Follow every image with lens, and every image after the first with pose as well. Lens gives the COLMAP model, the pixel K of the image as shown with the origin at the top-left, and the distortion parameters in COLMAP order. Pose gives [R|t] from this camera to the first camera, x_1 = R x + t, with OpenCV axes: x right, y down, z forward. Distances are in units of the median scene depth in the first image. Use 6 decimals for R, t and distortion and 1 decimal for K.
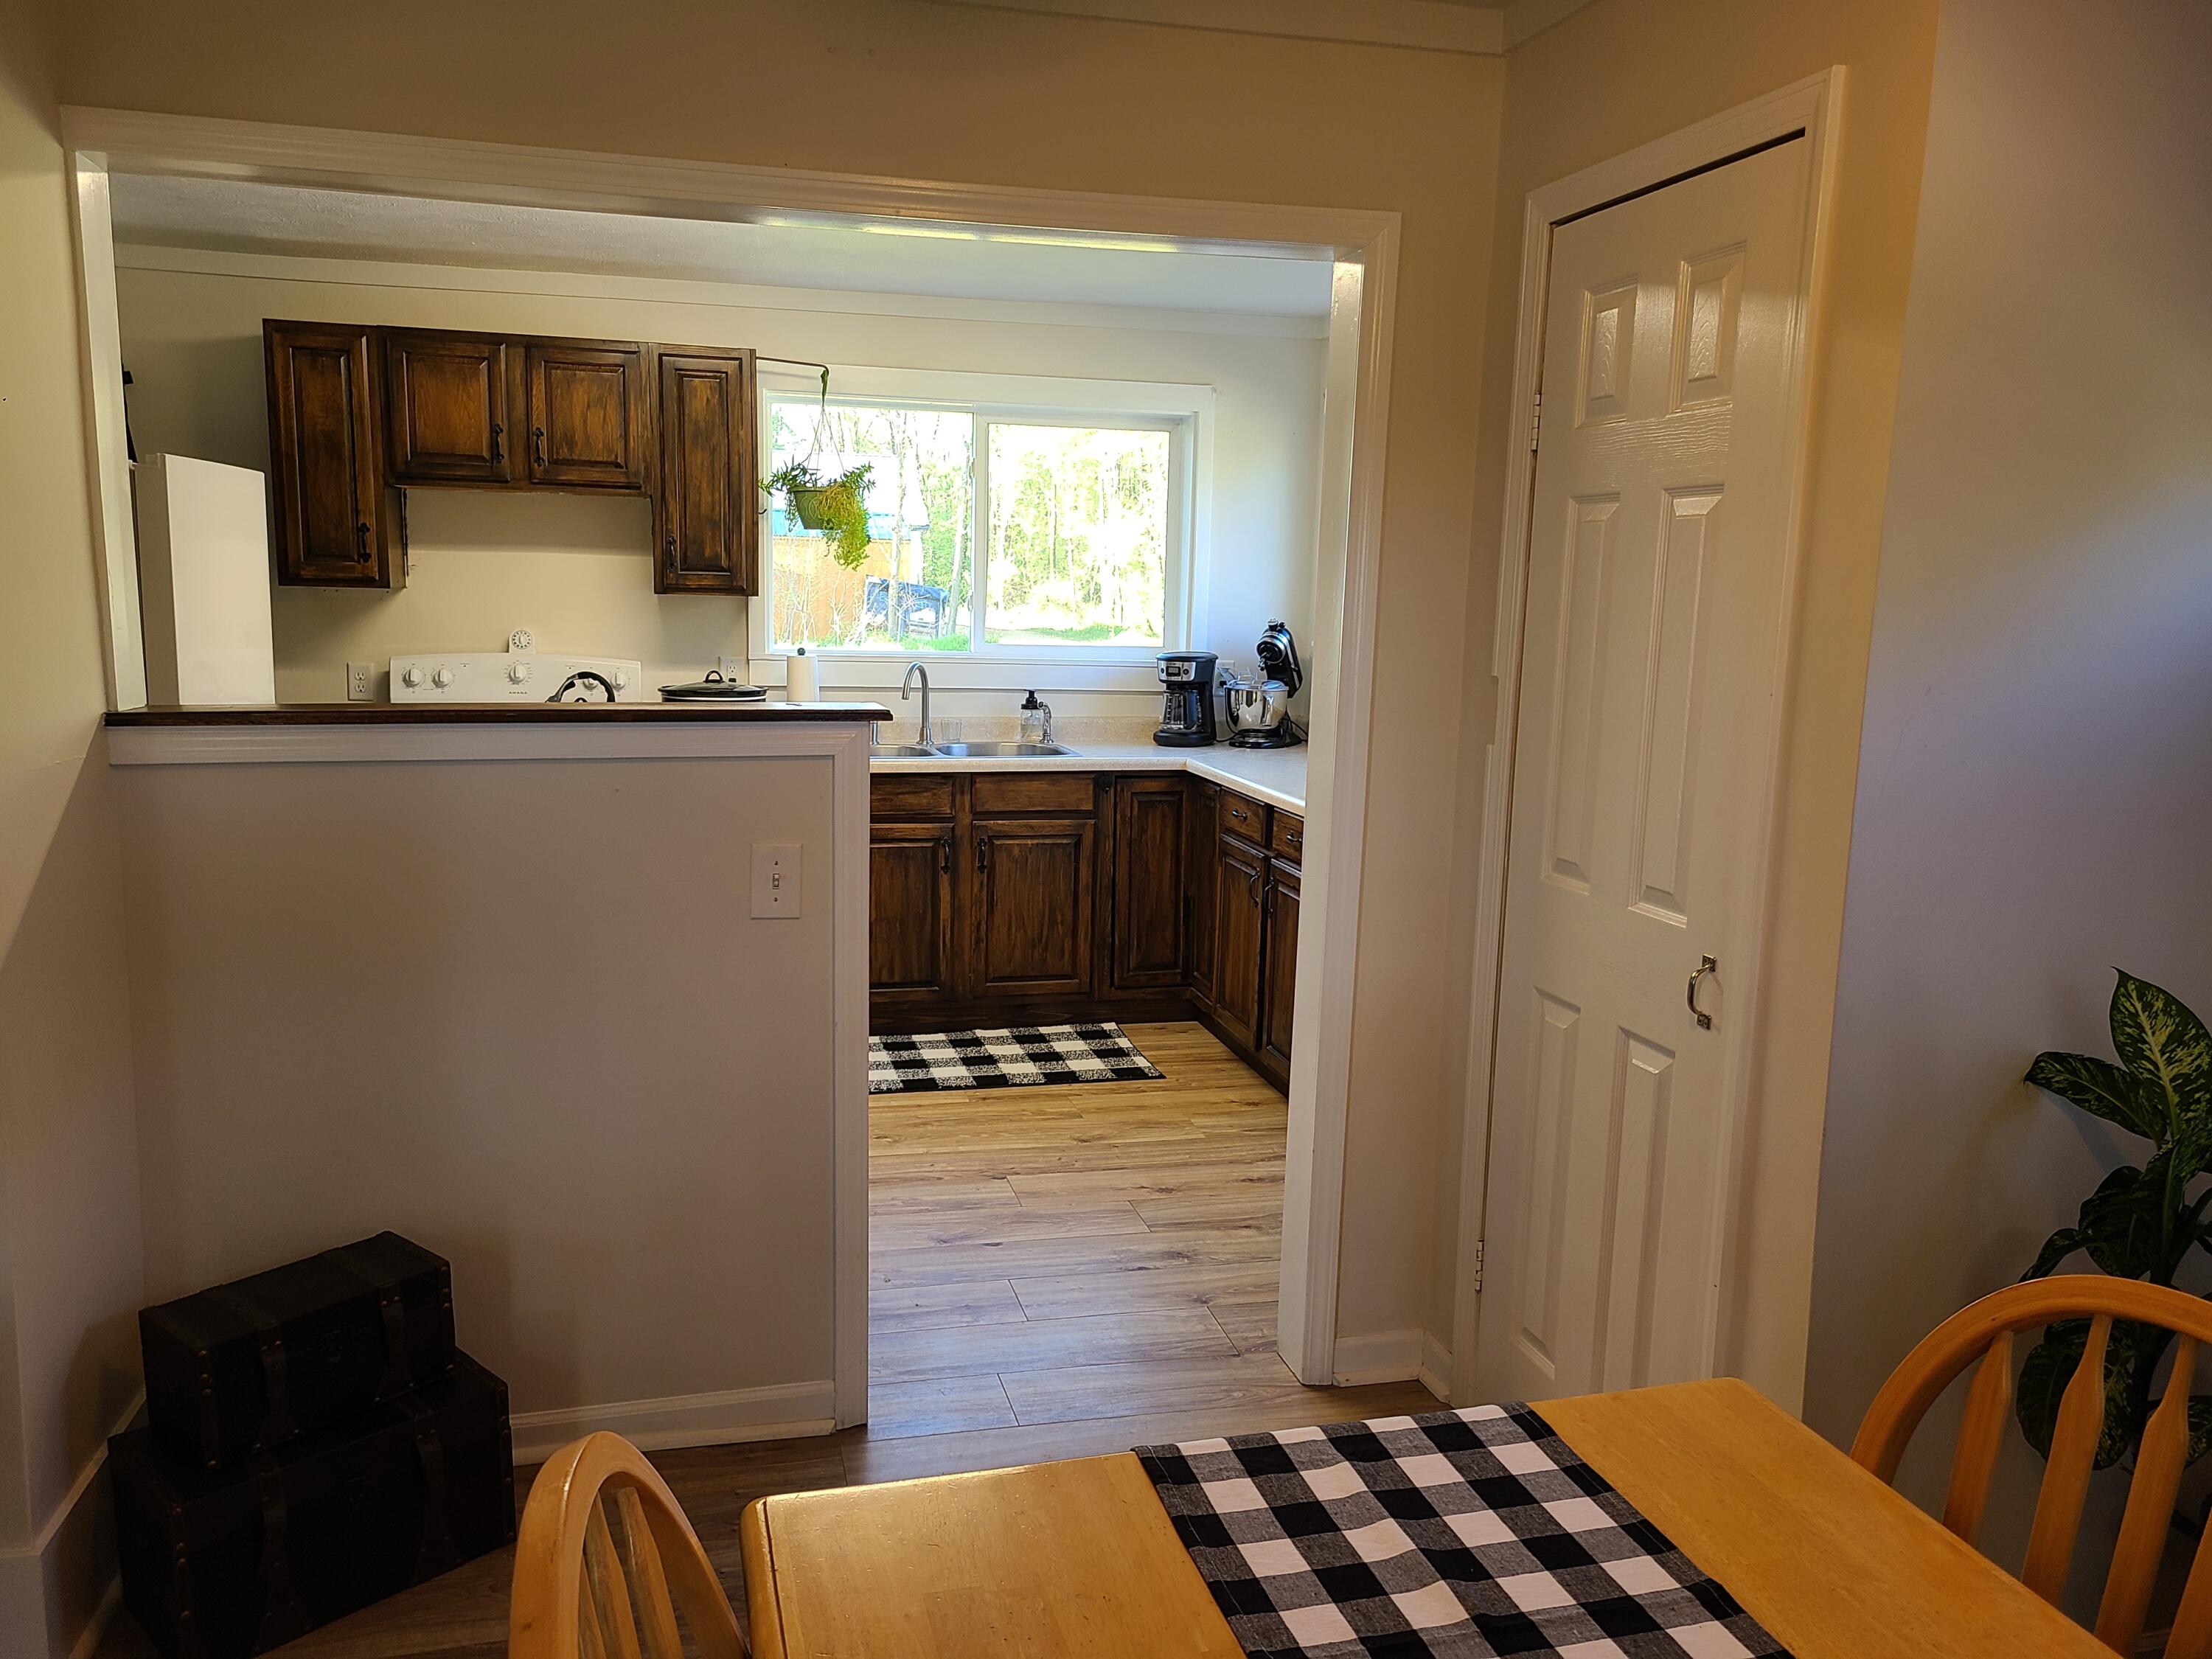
lens RADIAL K [[1661.6, 0, 1102.8], [0, 1661.6, 833.0], [0, 0, 1]] dist [0.065431, -0.048662]
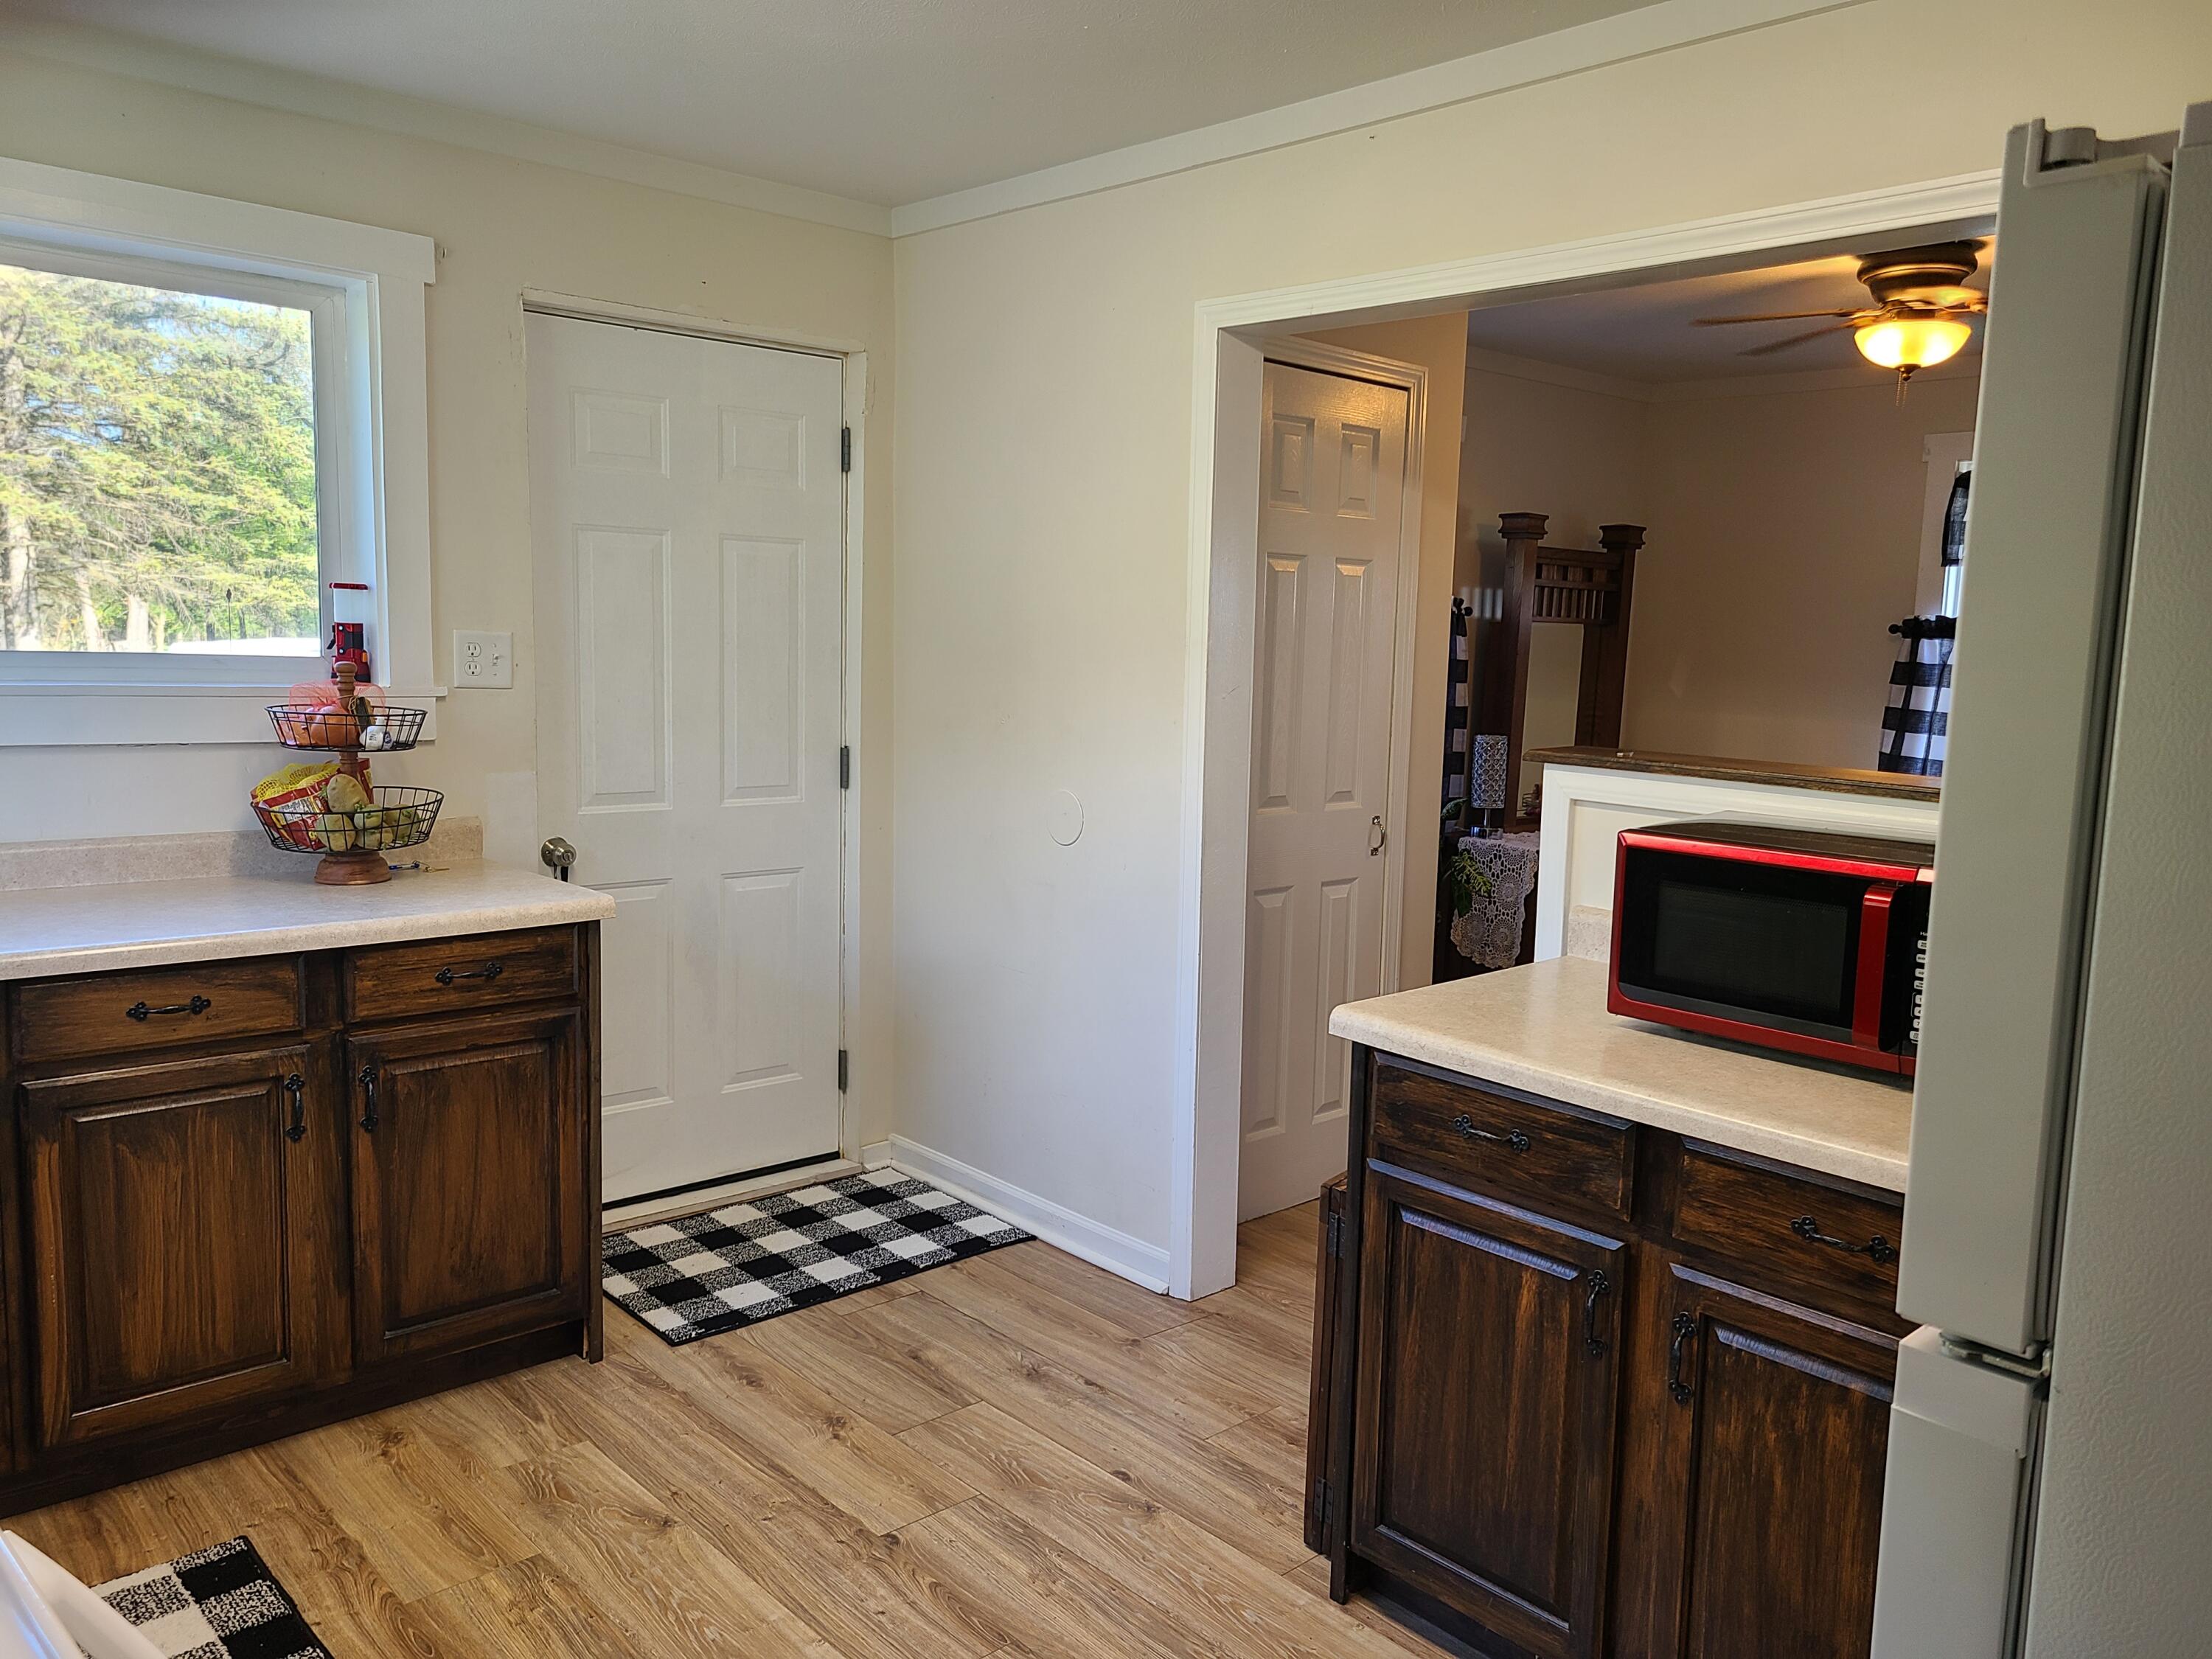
lens RADIAL K [[1661.6, 0, 1111.2], [0, 1661.6, 826.8], [0, 0, 1]] dist [0.065431, -0.048662]
pose [[-0.462564, -0.158724, 0.872262, -0.471738], [0.086852, 0.970999, 0.222749, -0.148891], [-0.882322, 0.178793, -0.435363, 0.878281]]
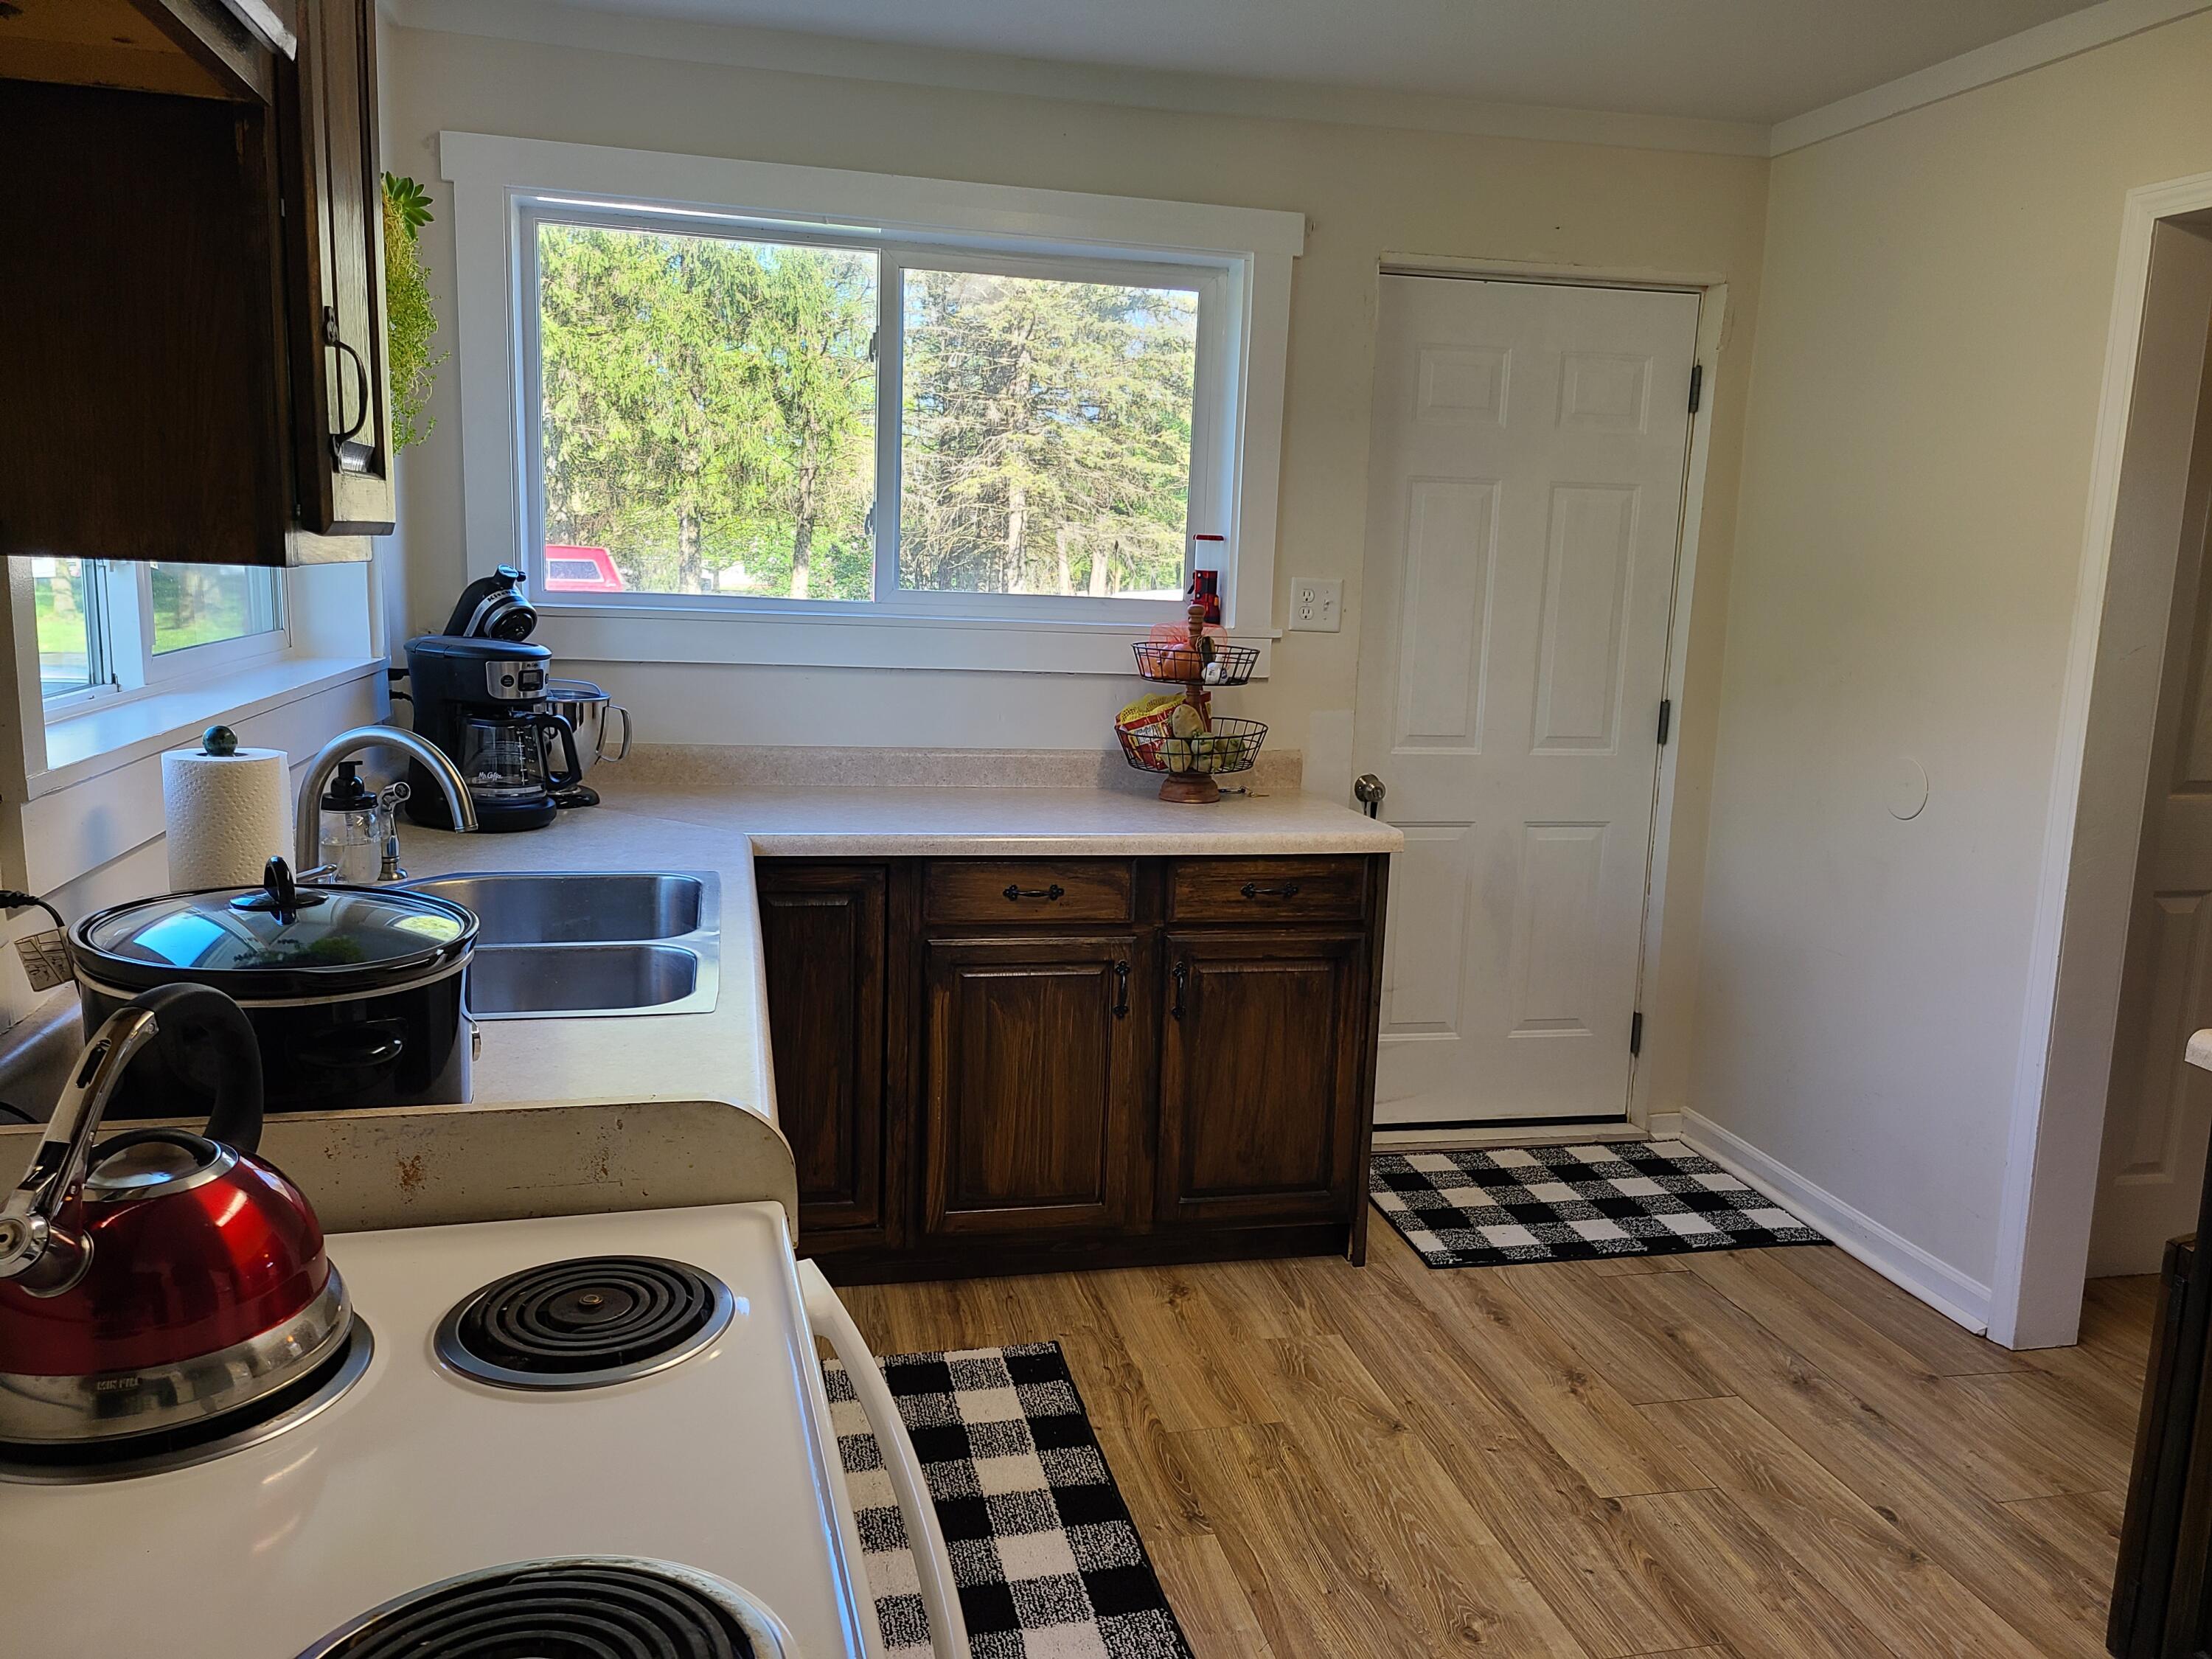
lens RADIAL K [[1661.6, 0, 1112.0], [0, 1661.6, 821.6], [0, 0, 1]] dist [0.065431, -0.048662]
pose [[0.033794, -0.197404, 0.979740, -0.486192], [0.118868, 0.974135, 0.192175, -0.143689], [-0.992335, 0.109965, 0.056385, 0.852272]]
